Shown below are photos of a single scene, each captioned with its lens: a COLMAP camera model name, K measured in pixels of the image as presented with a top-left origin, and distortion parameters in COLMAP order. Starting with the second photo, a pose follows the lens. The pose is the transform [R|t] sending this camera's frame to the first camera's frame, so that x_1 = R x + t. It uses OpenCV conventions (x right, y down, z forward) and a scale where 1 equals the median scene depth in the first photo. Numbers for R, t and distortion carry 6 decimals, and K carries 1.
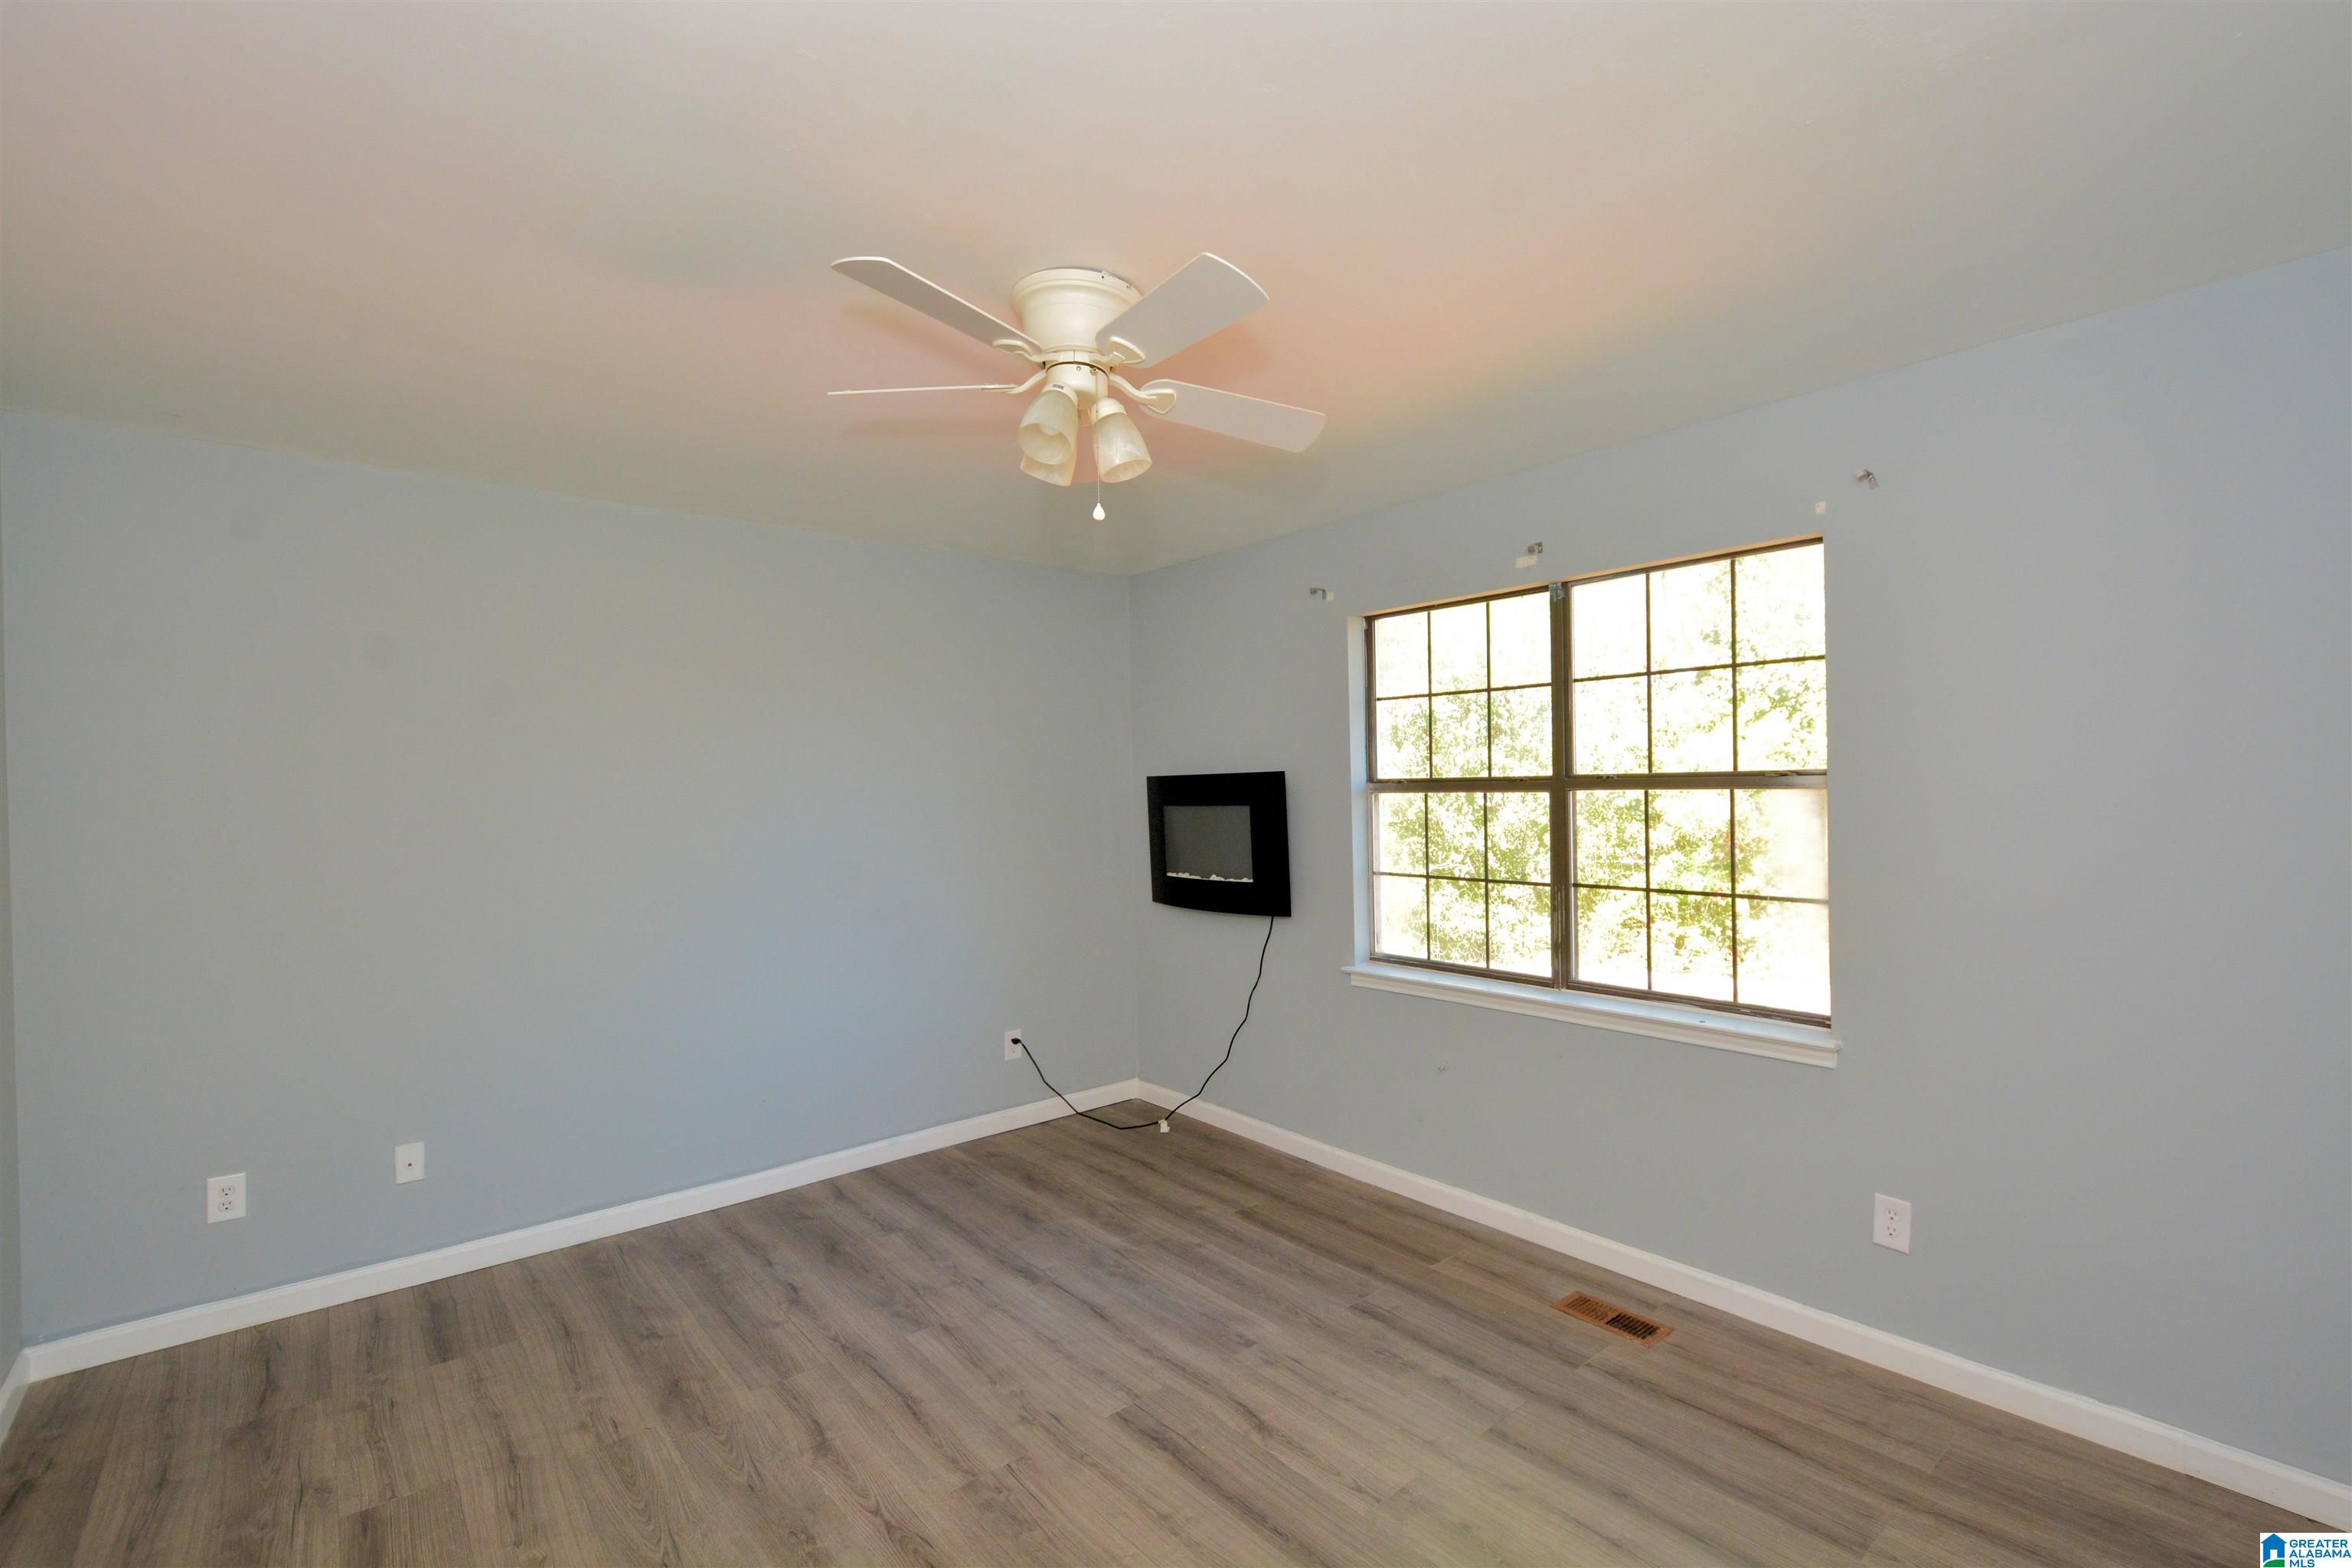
lens RADIAL K [[1022.9, 0, 1263.7], [0, 1022.9, 774.6], [0, 0, 1]] dist [0.001200, -0.002963]
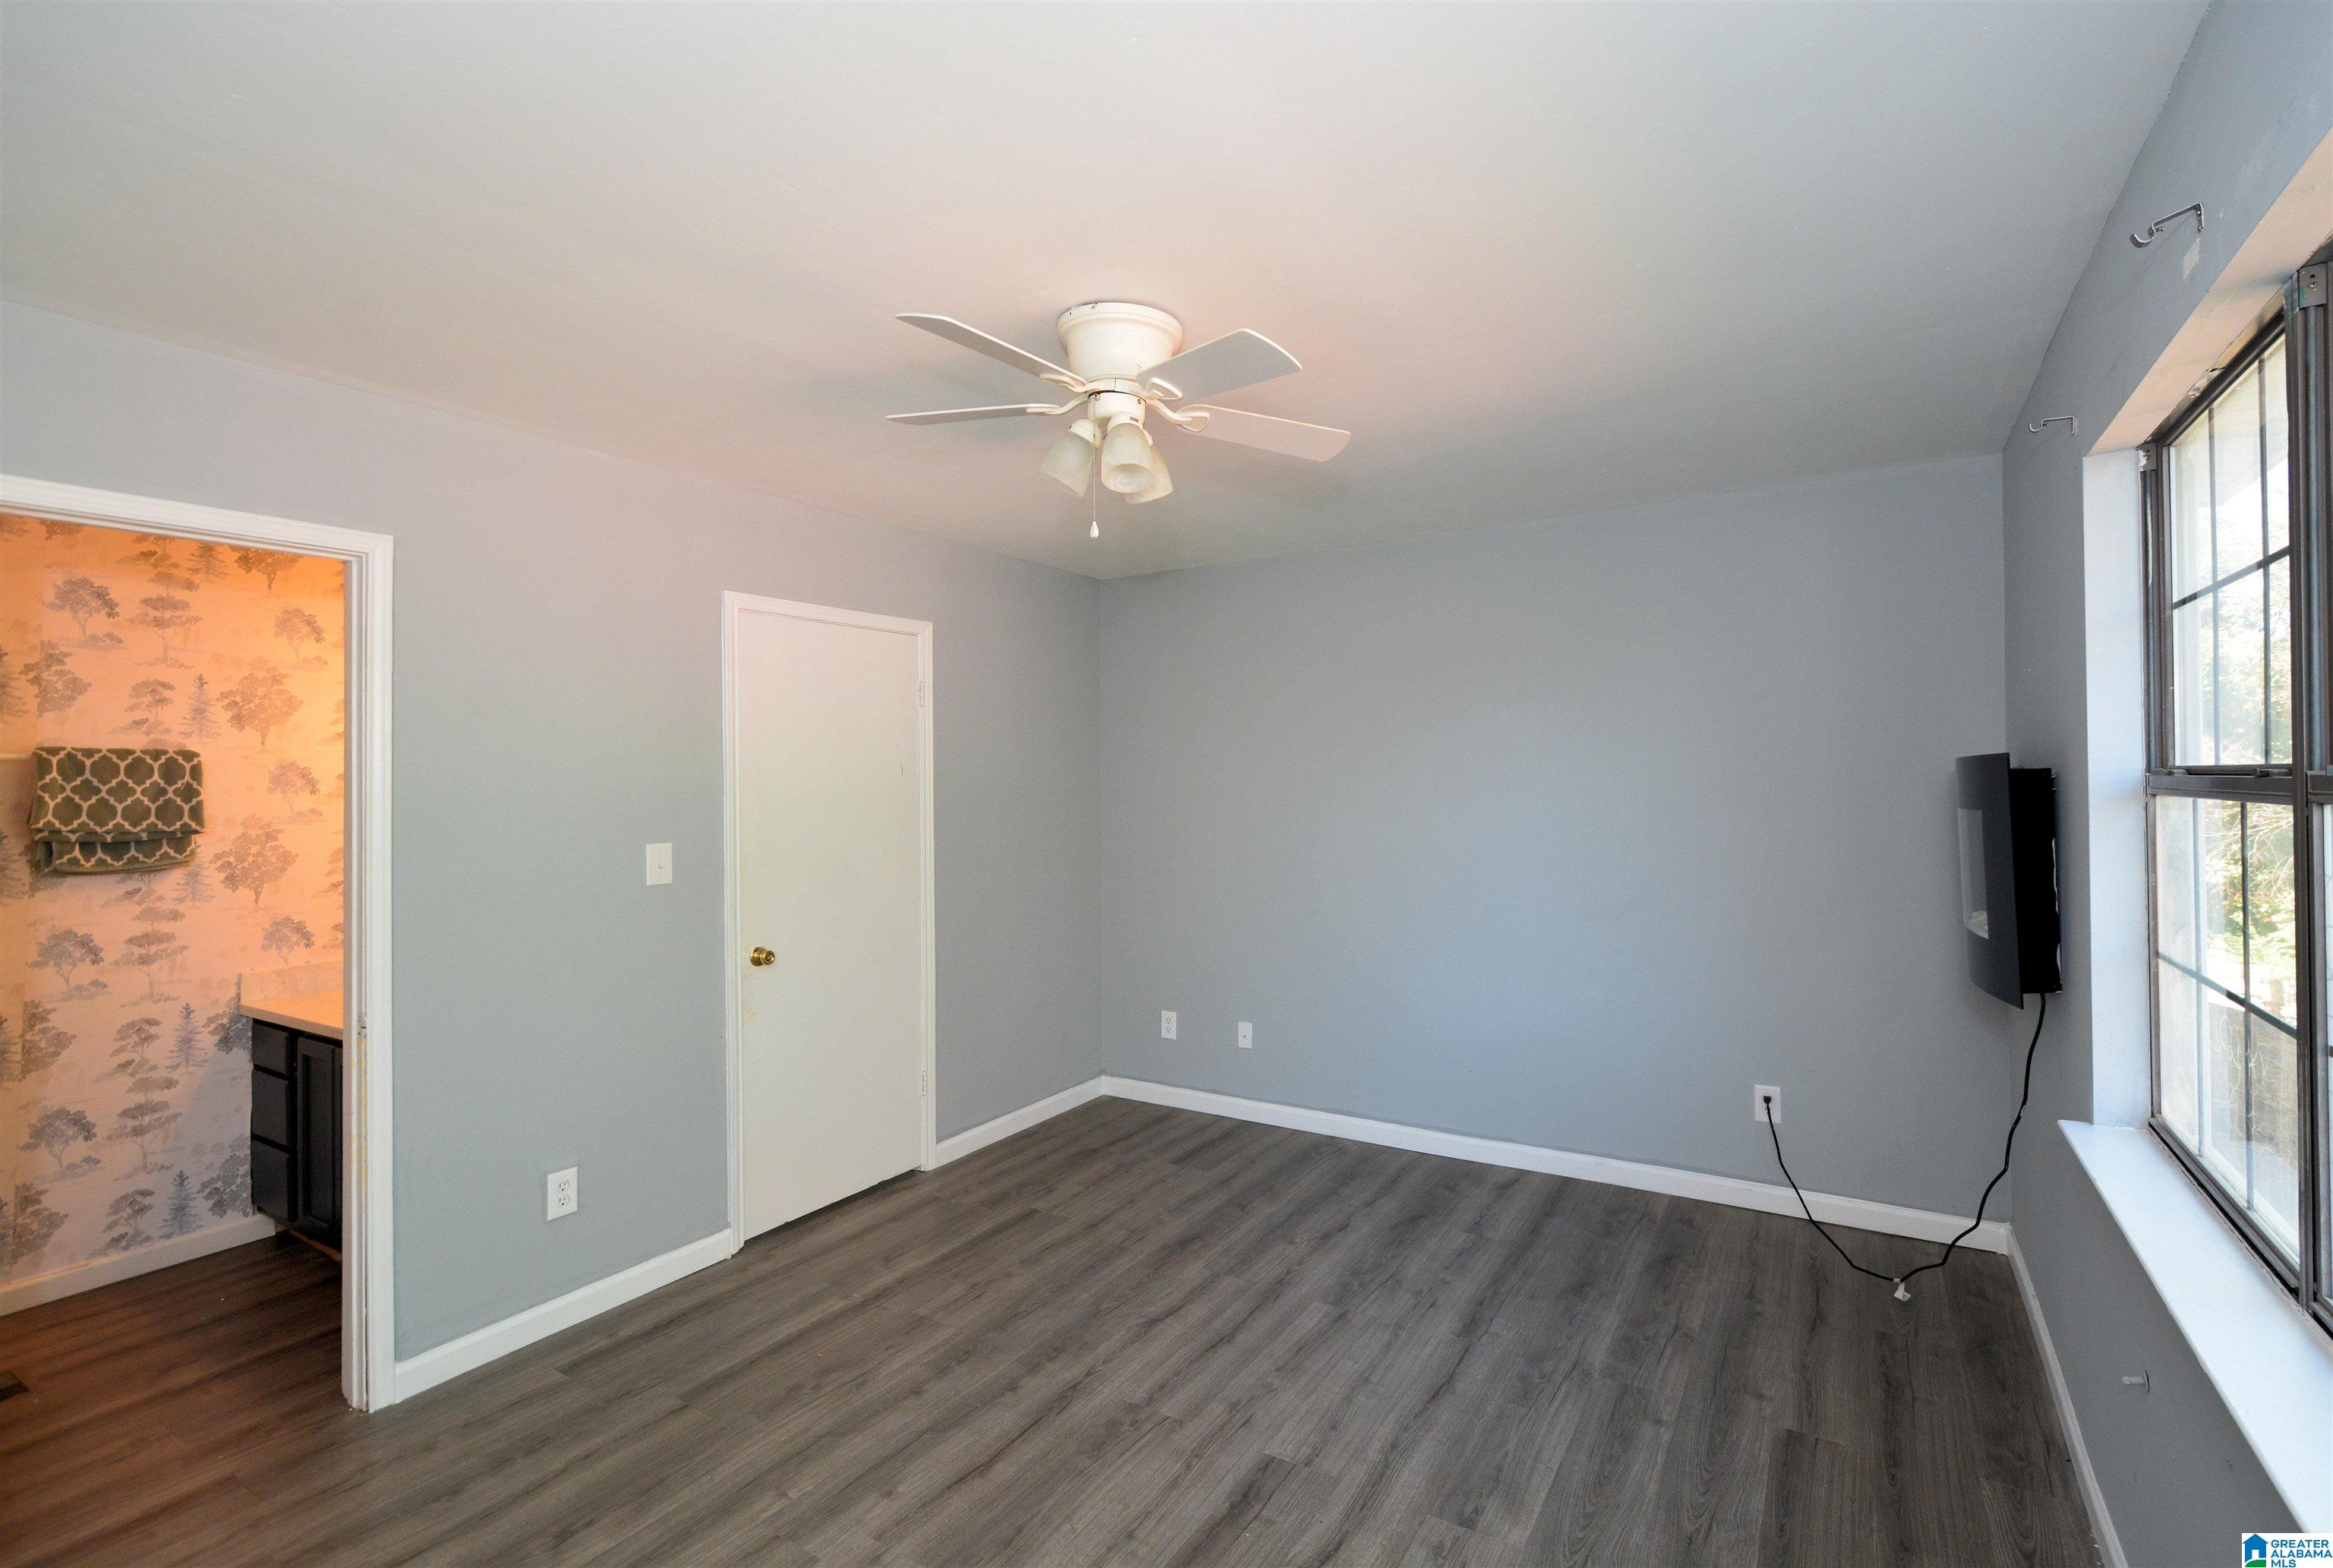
lens RADIAL K [[1075.5, 0, 1239.4], [0, 1075.5, 758.3], [0, 0, 1]] dist [0.000741, -0.002589]
pose [[0.295026, -0.008047, -0.955455, 0.610890], [0.016900, 0.999852, -0.003203, -0.008221], [0.955340, -0.015203, 0.295119, 0.534654]]
